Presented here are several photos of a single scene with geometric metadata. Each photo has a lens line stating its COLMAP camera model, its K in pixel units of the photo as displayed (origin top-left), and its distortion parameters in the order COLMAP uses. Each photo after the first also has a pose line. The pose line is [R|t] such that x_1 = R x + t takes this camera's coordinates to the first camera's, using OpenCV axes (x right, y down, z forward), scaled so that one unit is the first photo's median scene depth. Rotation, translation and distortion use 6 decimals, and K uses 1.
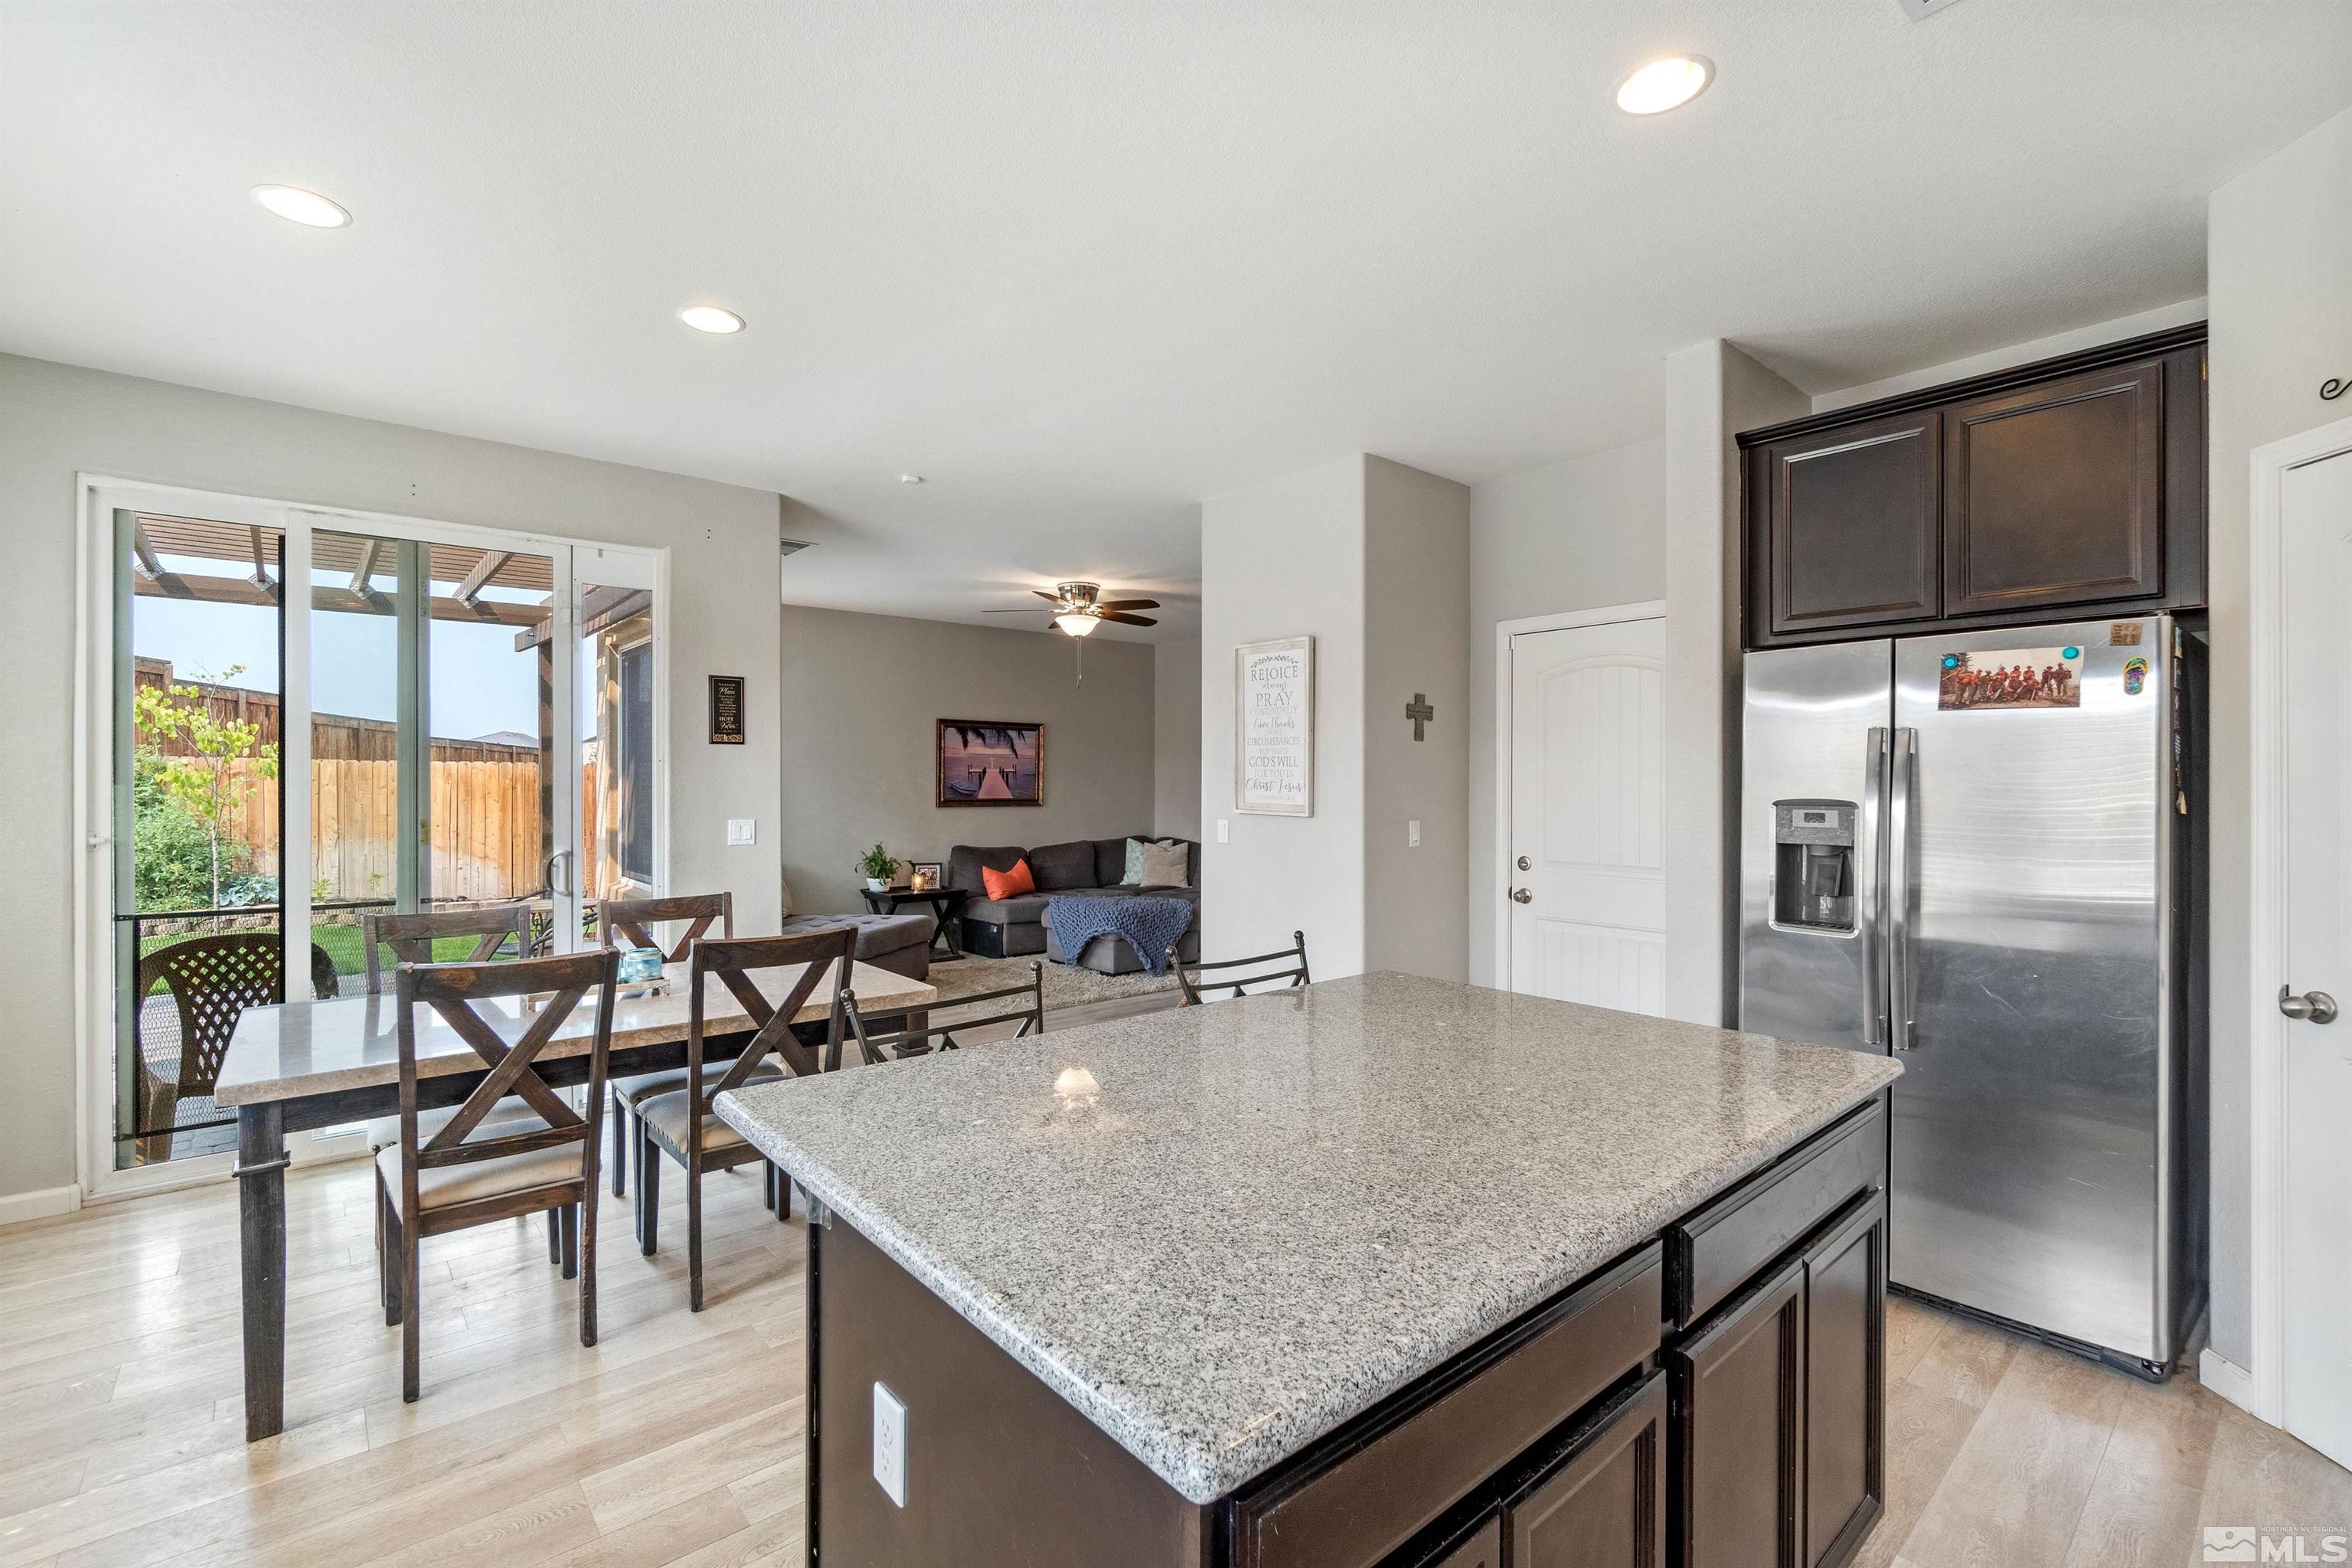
lens RADIAL K [[1017.2, 0, 1161.4], [0, 1017.2, 790.1], [0, 0, 1]] dist [-0.009011, 0.001491]
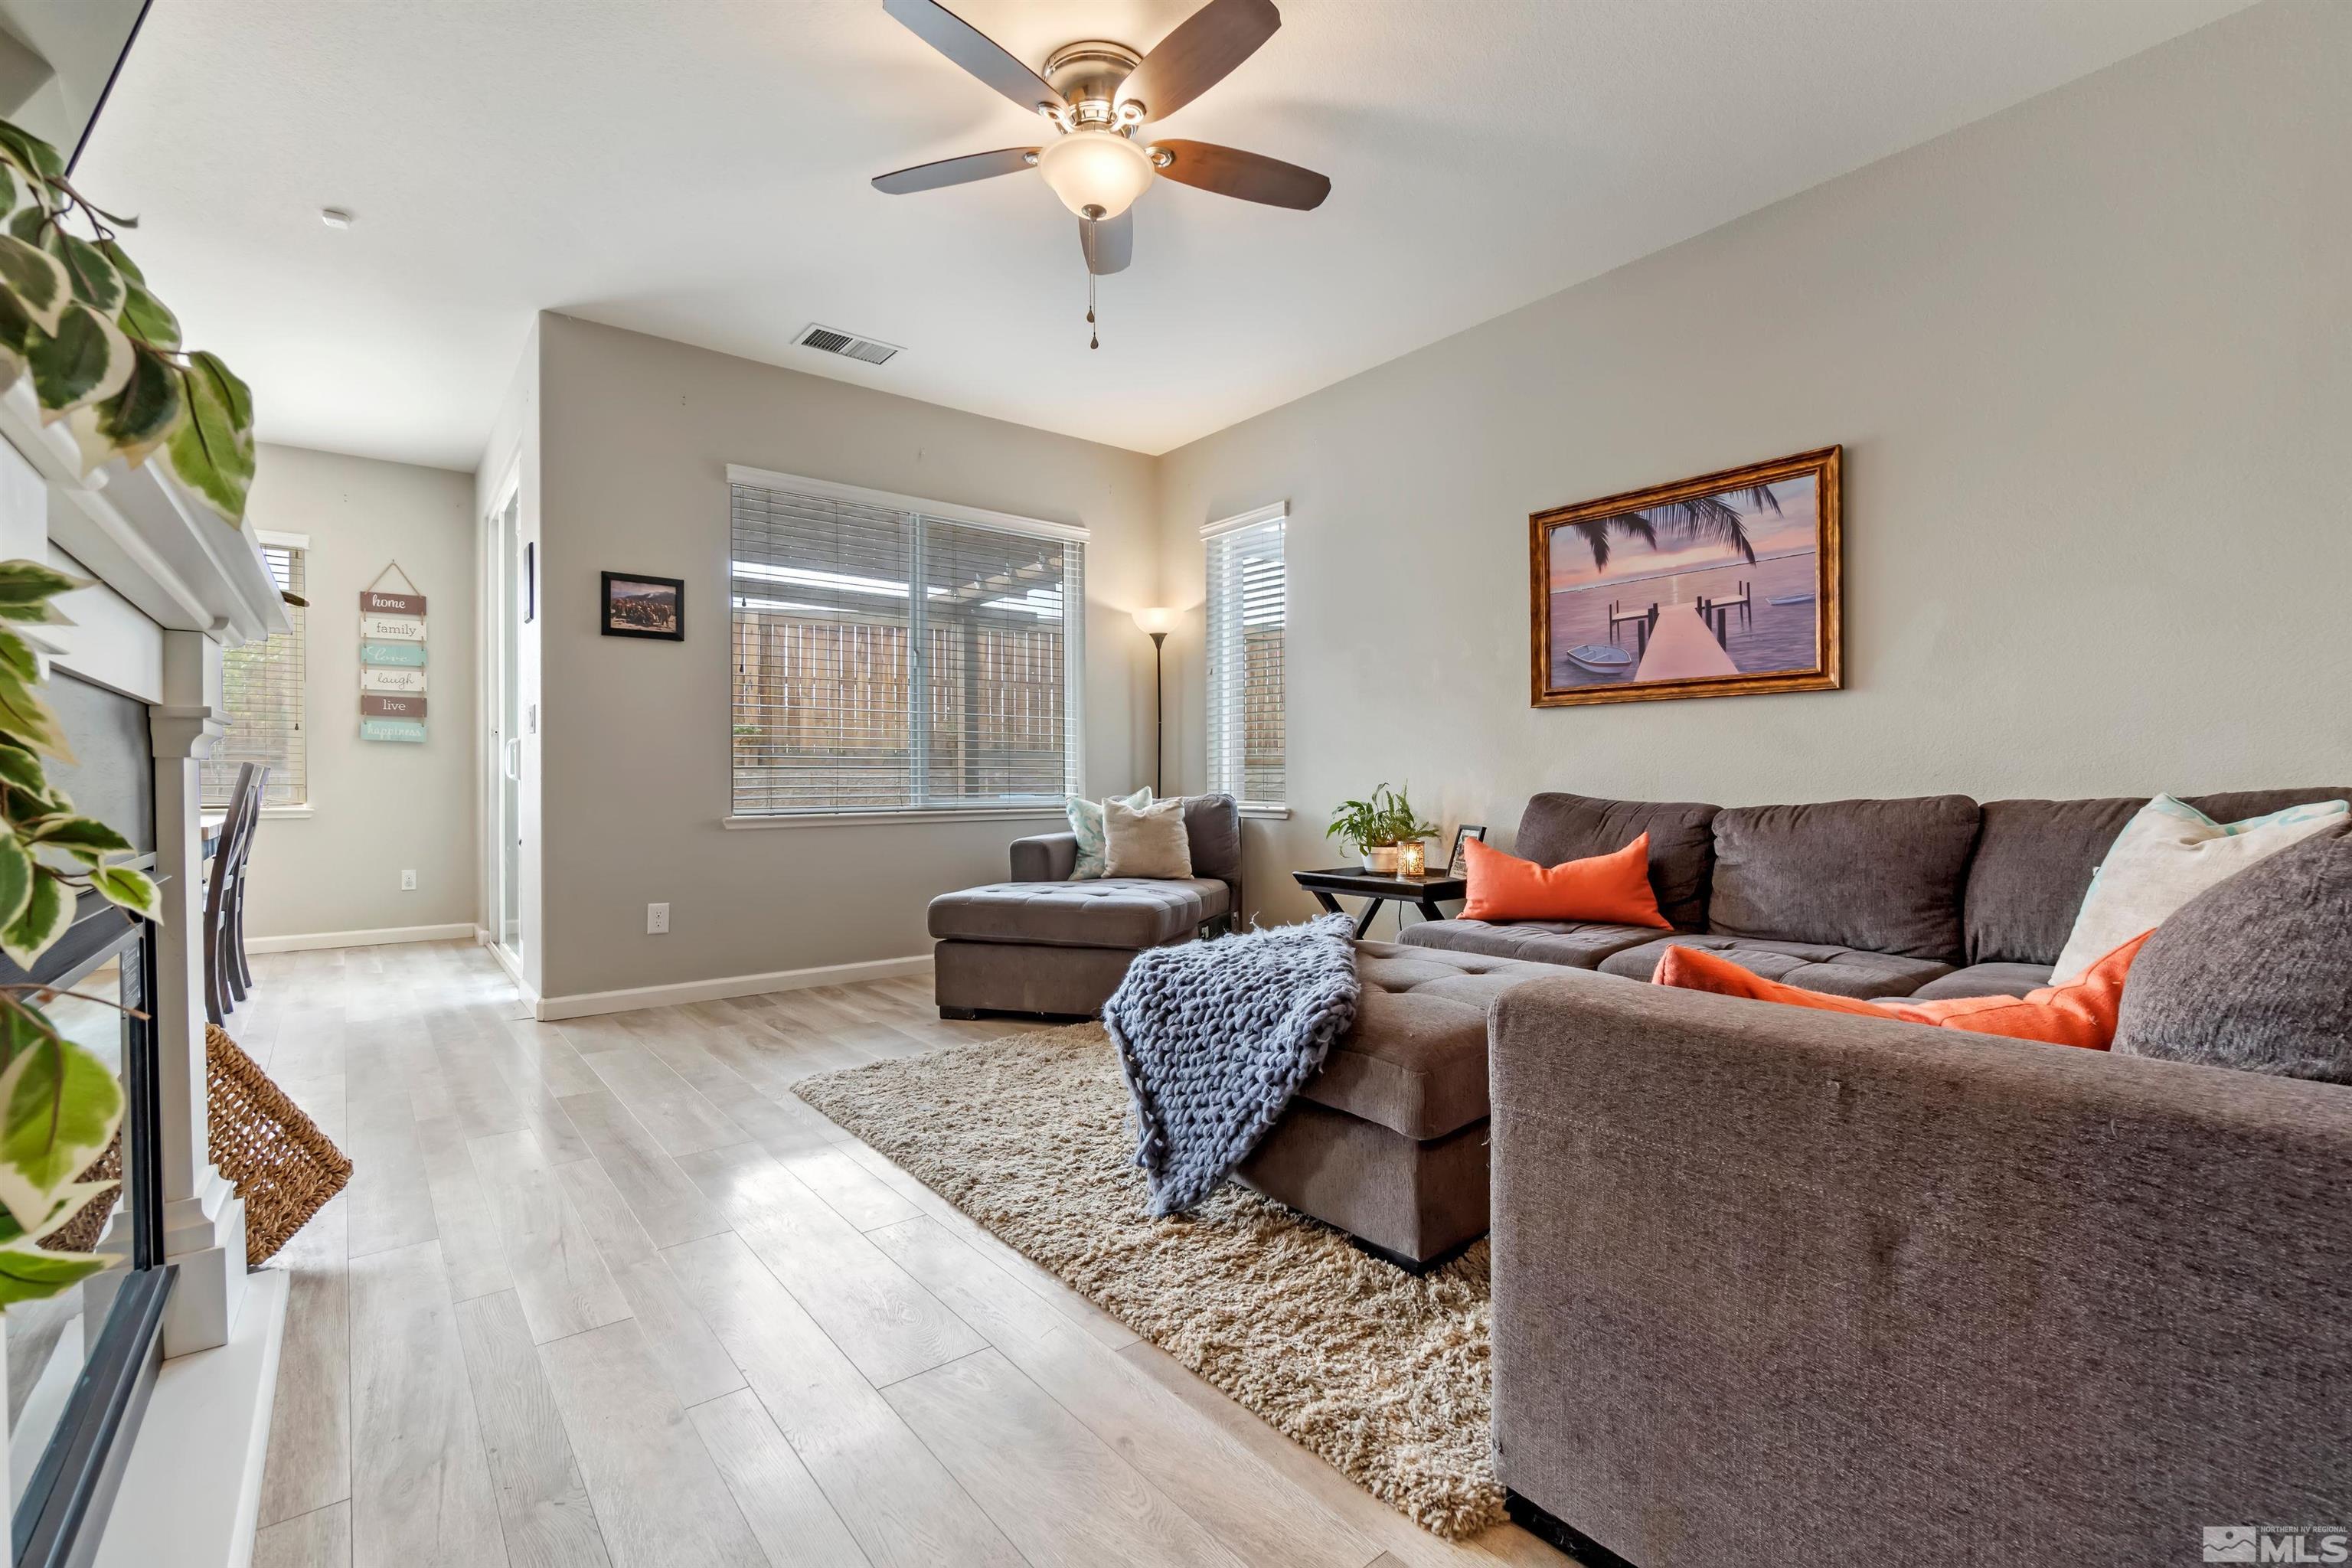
lens RADIAL K [[1017.2, 0, 1175.3], [0, 1017.2, 786.1], [0, 0, 1]] dist [-0.009011, 0.001491]
pose [[-0.031867, 0.010443, -0.999438, 0.449472], [-0.001714, 0.999943, 0.010503, 0.088048], [0.999491, 0.002047, -0.031848, 1.588568]]
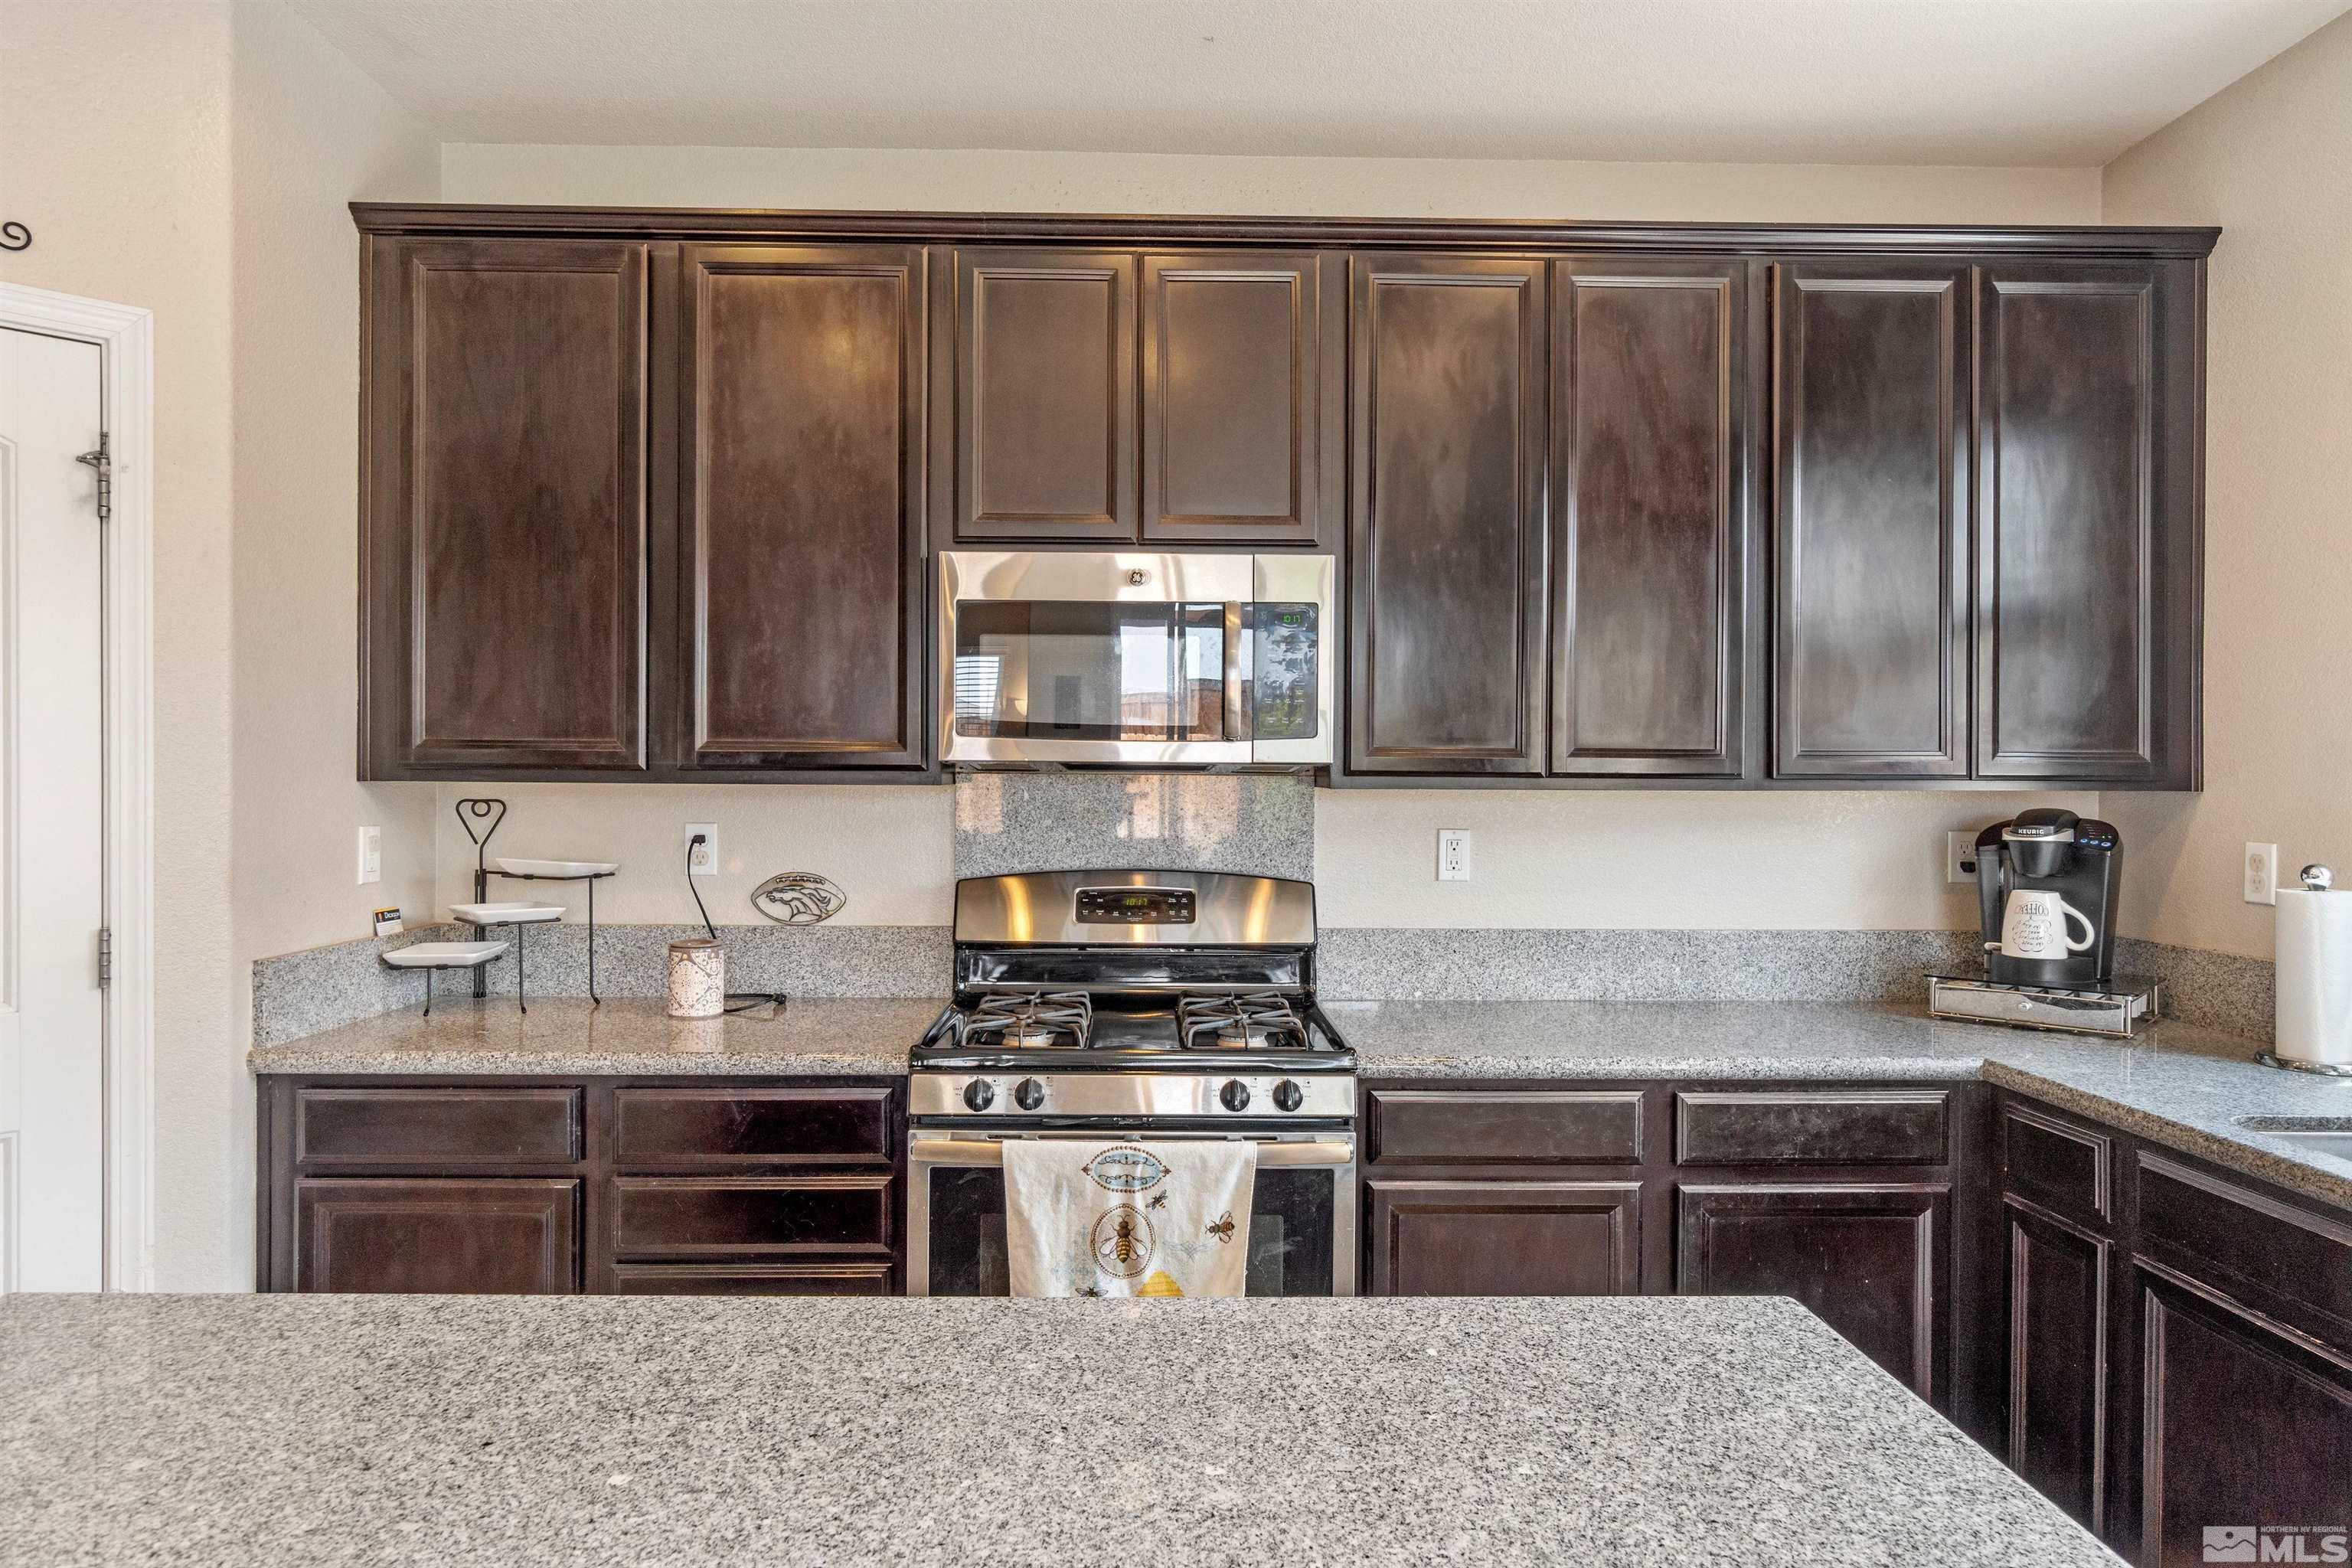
lens RADIAL K [[1404.0, 0, 1151.0], [0, 1404.0, 783.8], [0, 0, 1]] dist [-0.008075, 0.004226]
pose [[-0.774772, -0.009959, 0.632162, -0.071799], [-0.005406, 0.999944, 0.009128, -0.002854], [-0.632218, 0.003655, -0.774782, 0.457421]]
